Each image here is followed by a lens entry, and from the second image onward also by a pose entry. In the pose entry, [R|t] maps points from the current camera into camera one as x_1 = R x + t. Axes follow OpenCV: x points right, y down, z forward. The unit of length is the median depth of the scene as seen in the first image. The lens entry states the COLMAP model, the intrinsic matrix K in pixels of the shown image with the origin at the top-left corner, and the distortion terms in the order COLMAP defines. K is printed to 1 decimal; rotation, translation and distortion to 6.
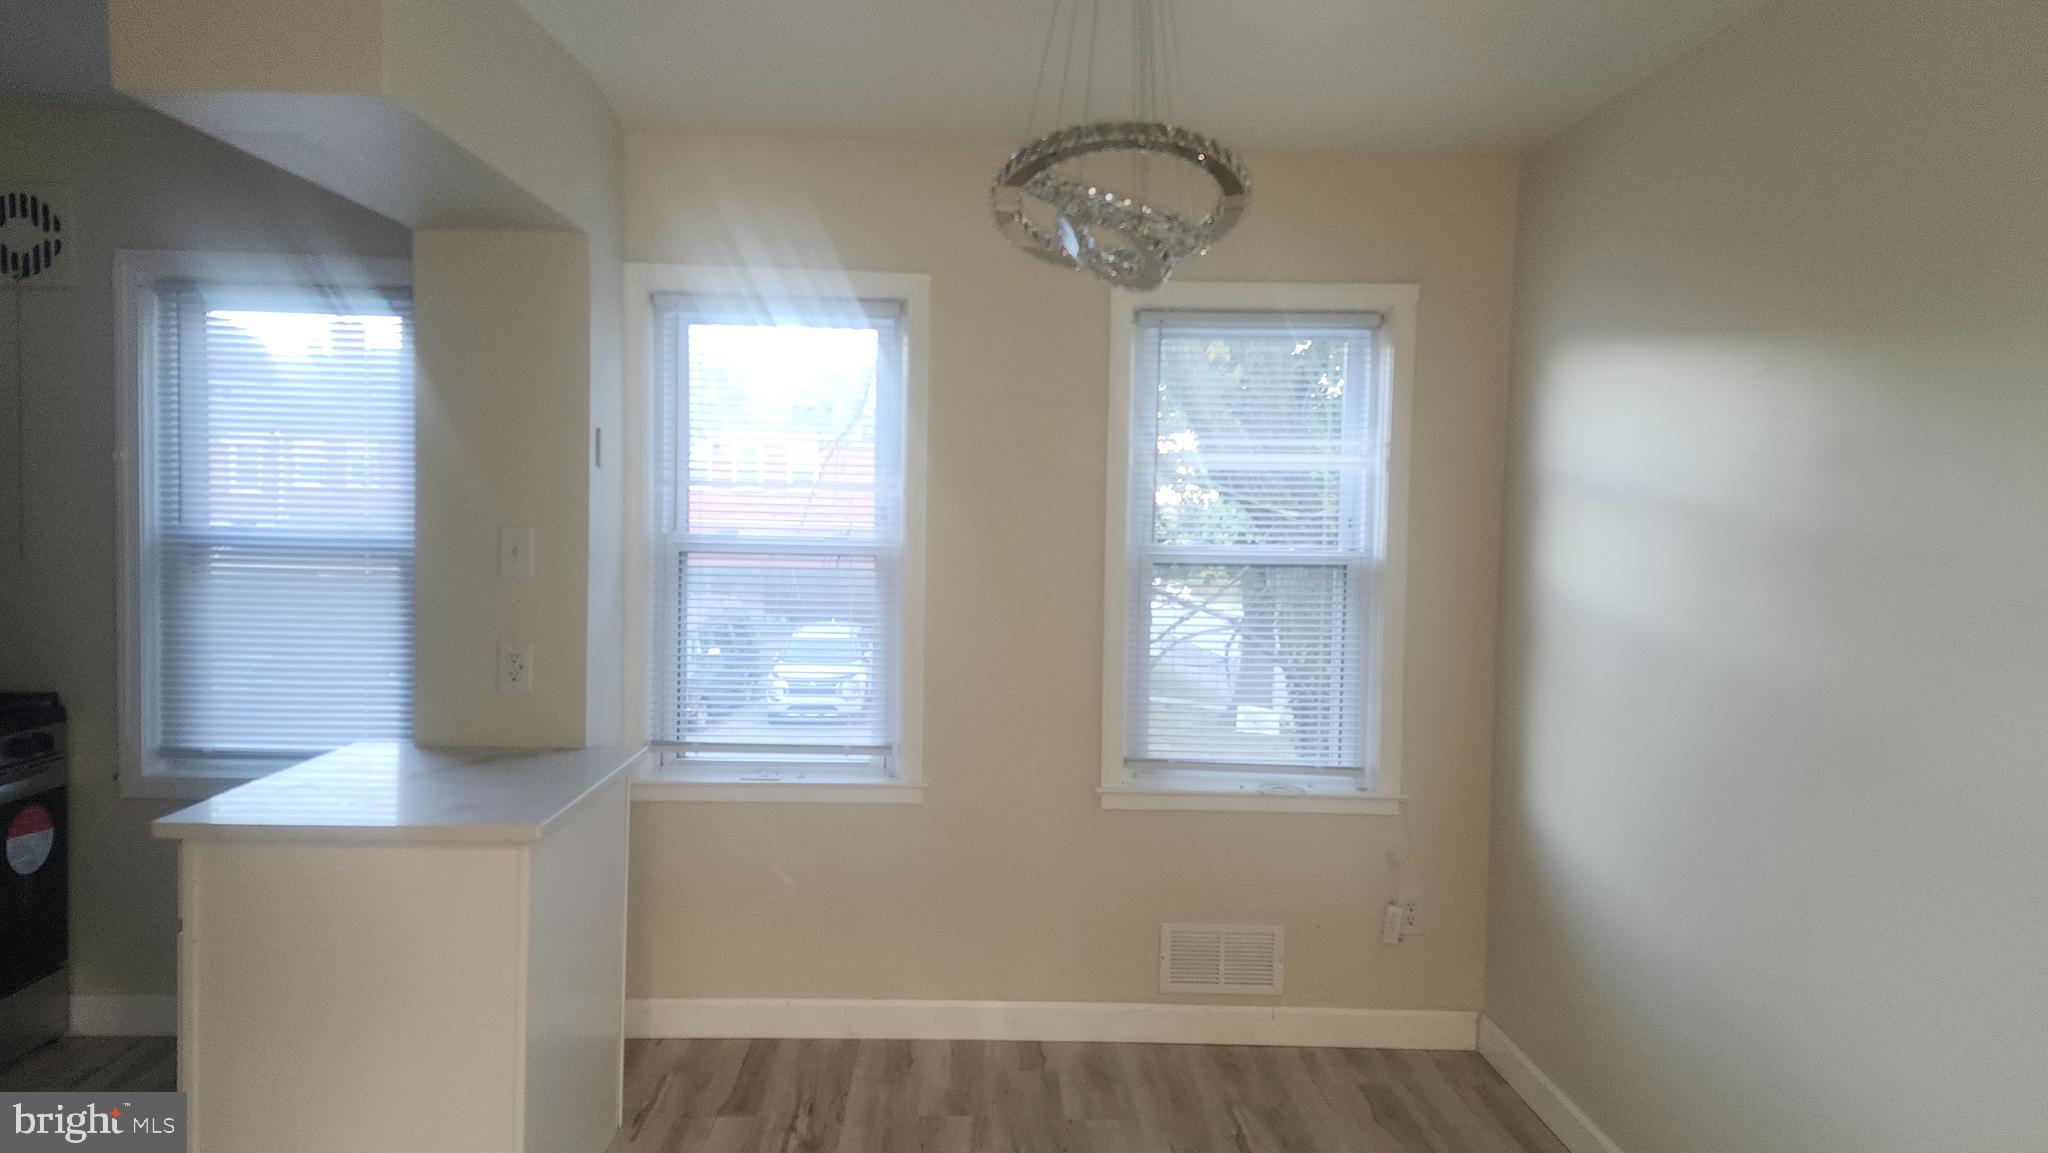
lens RADIAL K [[1340.2, 0, 988.7], [0, 1340.2, 575.4], [0, 0, 1]] dist [0.090638, -0.073015]
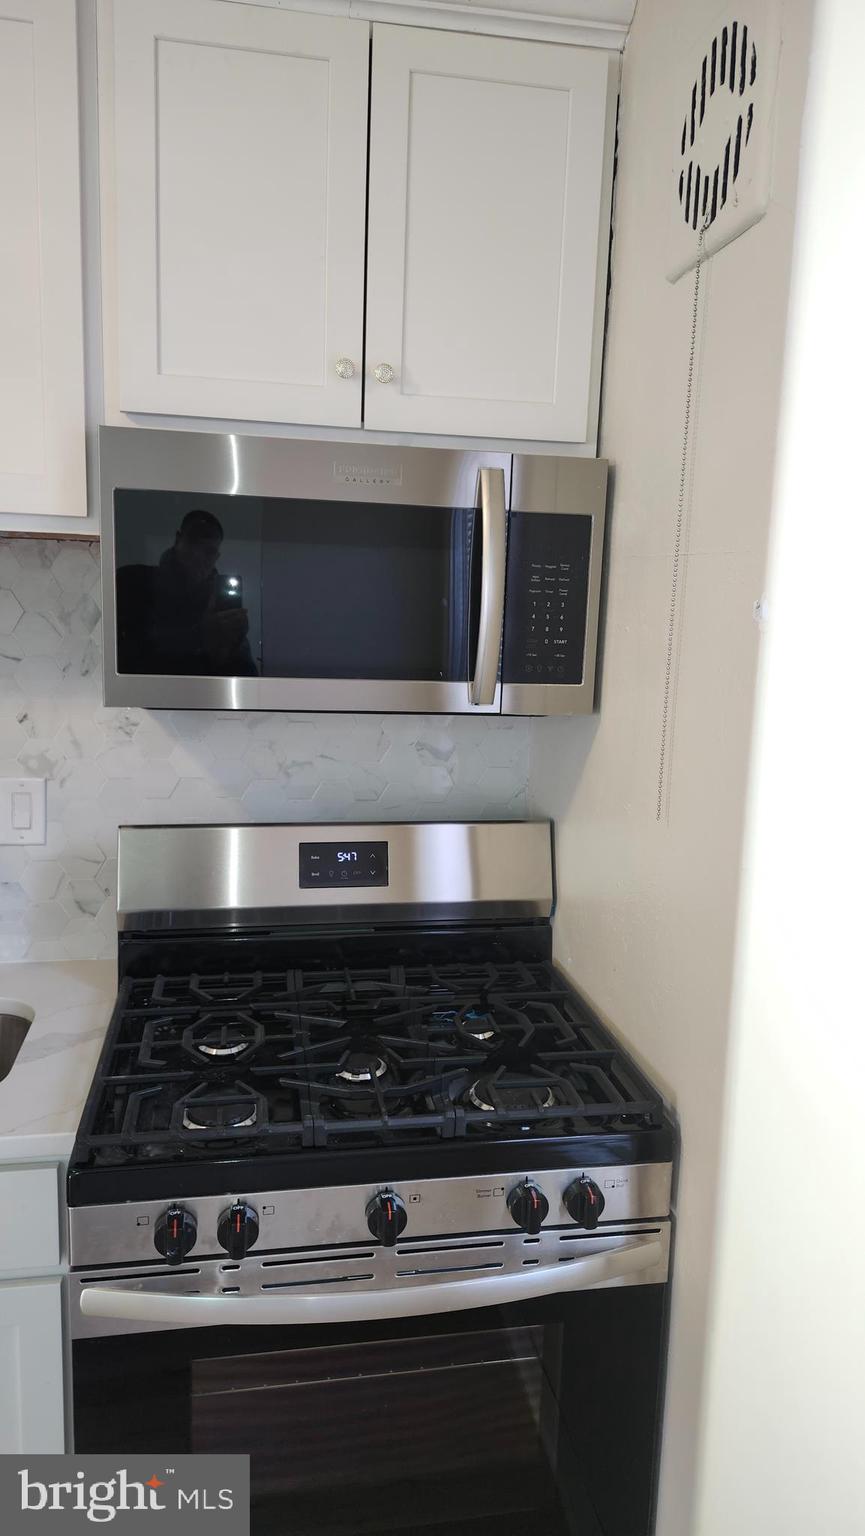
lens RADIAL K [[1066.0, 0, 435.6], [0, 1066.0, 759.6], [0, 0, 1]] dist [0.123963, -0.156380]
pose [[0.201417, 0.129008, -0.970973, -0.340405], [-0.081843, 0.990039, 0.114563, -0.072618], [0.976080, 0.056392, 0.209969, 0.844375]]
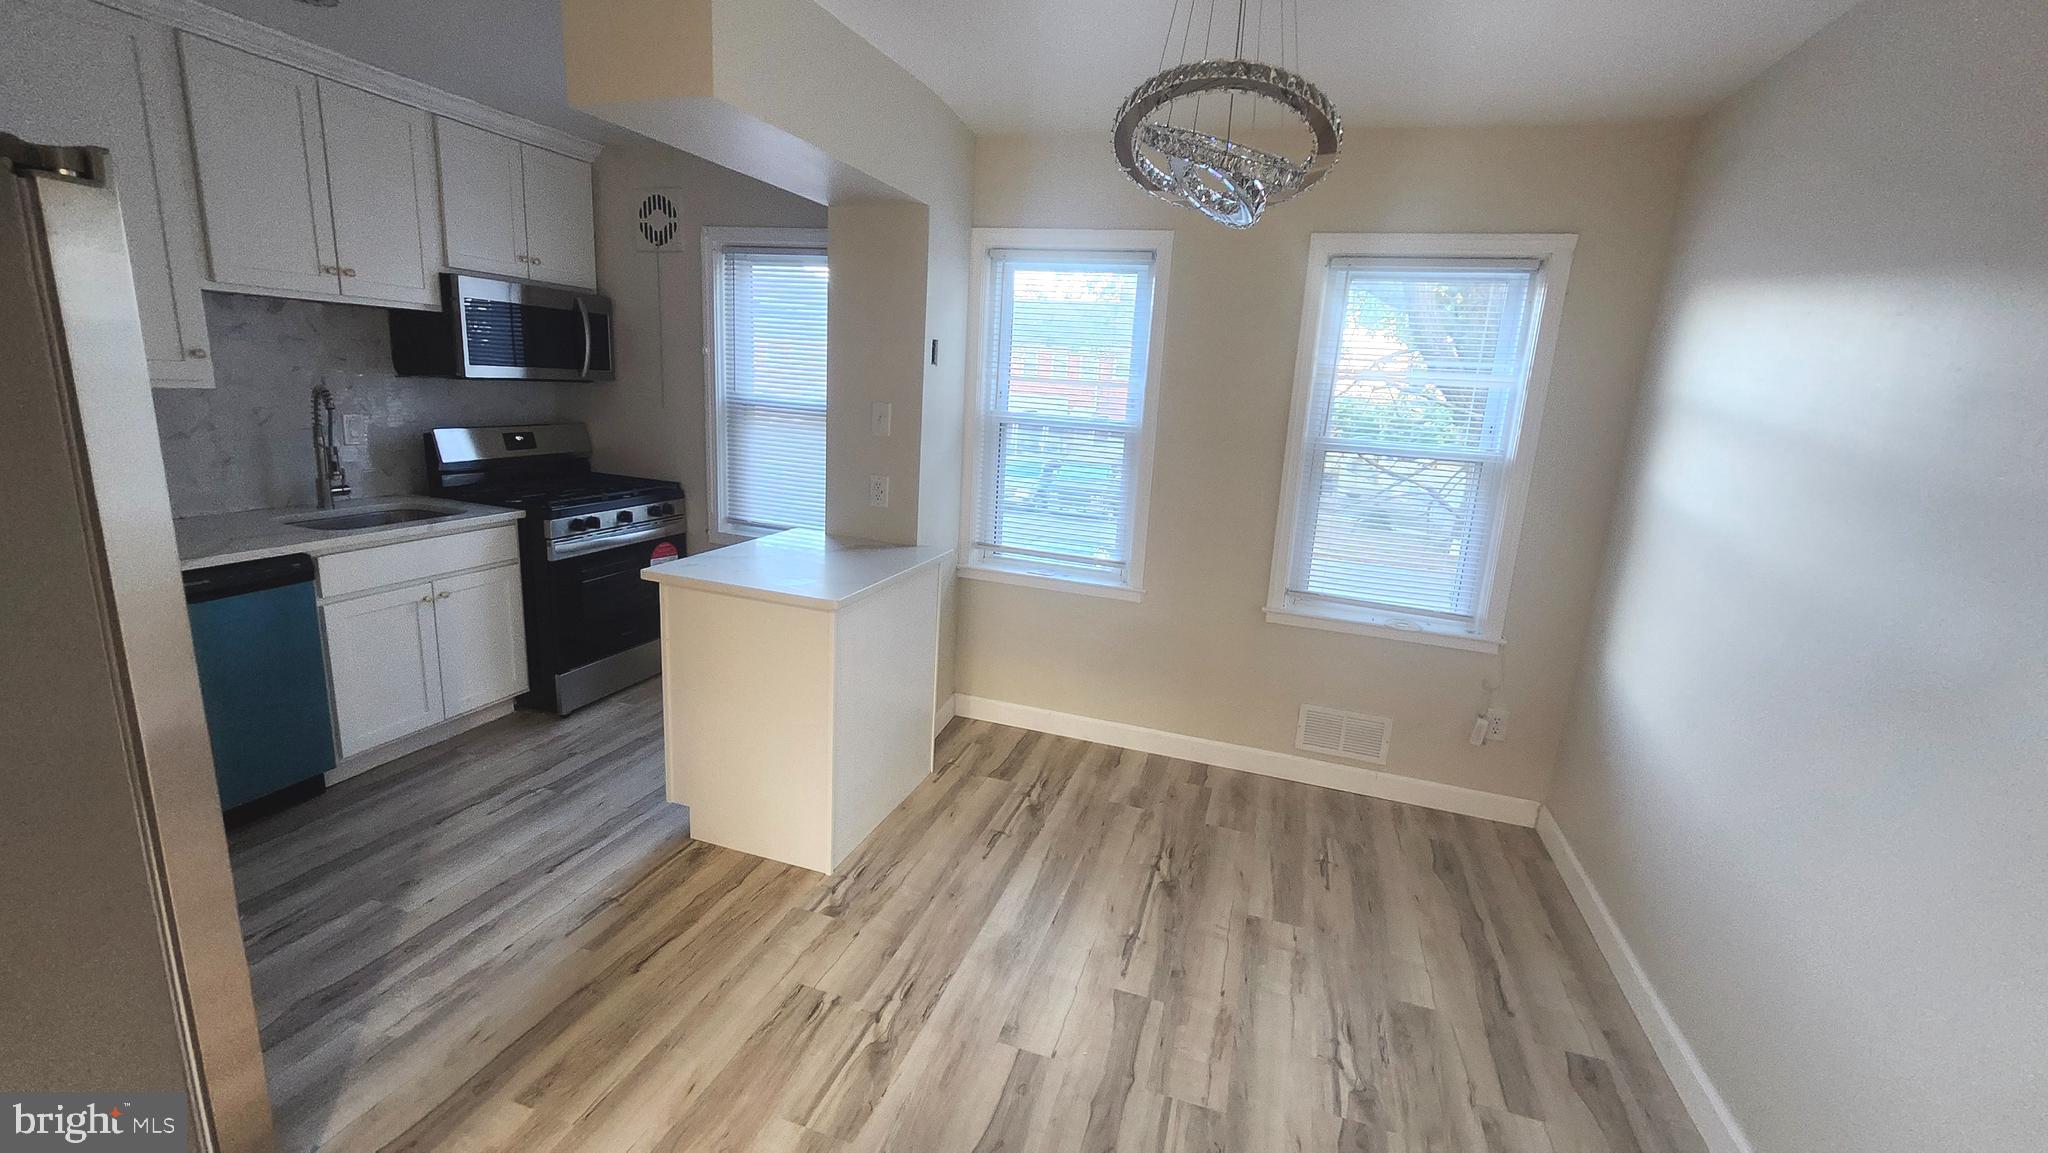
lens RADIAL K [[797.3, 0, 1029.3], [0, 797.3, 553.5], [0, 0, 1]] dist [0.000199, -0.000177]
pose [[0.948431, 0.104520, -0.299256, 0.092938], [-0.059648, 0.986056, 0.155355, -0.014547], [0.311321, -0.129493, 0.941441, 0.136941]]
